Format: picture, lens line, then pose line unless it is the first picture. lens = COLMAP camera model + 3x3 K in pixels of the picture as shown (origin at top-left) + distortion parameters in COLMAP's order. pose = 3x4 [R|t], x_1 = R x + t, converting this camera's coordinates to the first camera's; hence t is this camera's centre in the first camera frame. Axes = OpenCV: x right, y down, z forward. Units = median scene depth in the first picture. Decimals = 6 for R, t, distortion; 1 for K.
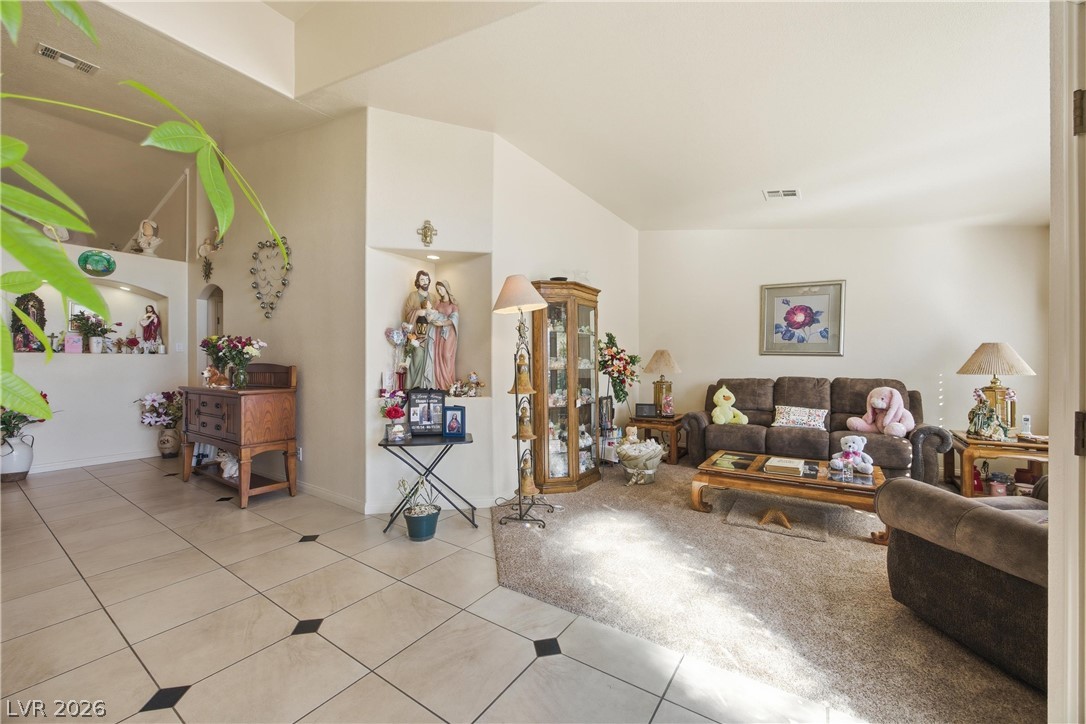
lens RADIAL K [[418.3, 0, 552.2], [0, 418.3, 367.8], [0, 0, 1]] dist [-0.015604, 0.000546]
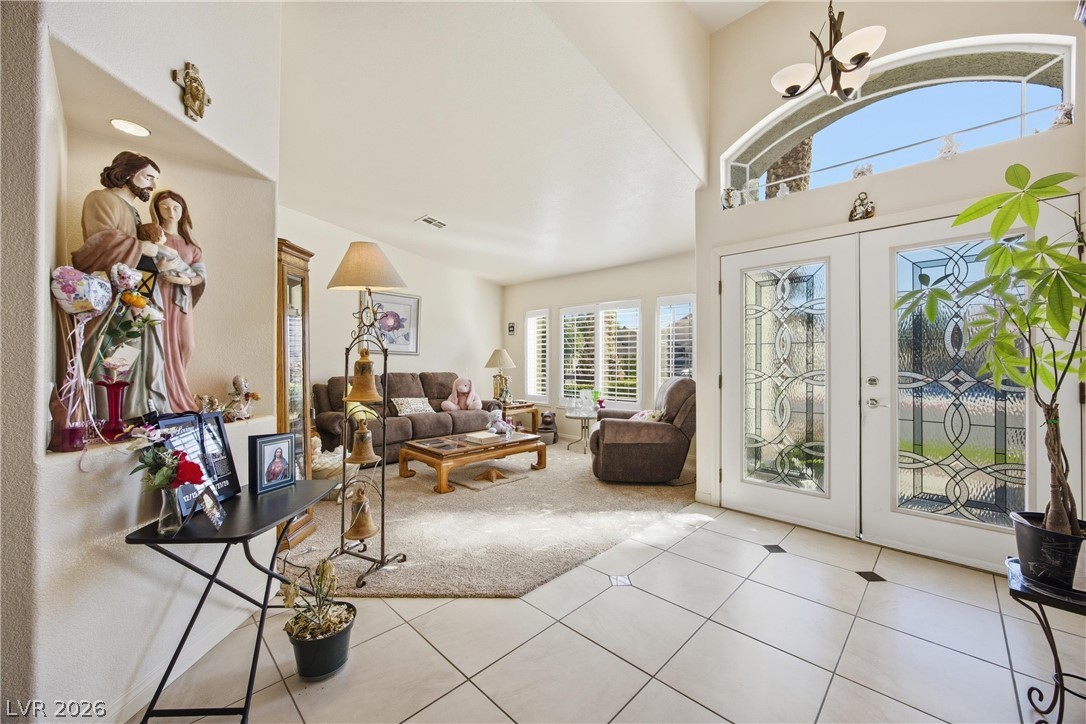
lens RADIAL K [[418.3, 0, 551.3], [0, 418.3, 358.7], [0, 0, 1]] dist [-0.015604, 0.000546]
pose [[0.183442, 0.007863, 0.982999, -0.799778], [0.005394, 0.999945, -0.009005, -0.007255], [-0.983016, 0.006954, 0.183389, 0.577751]]
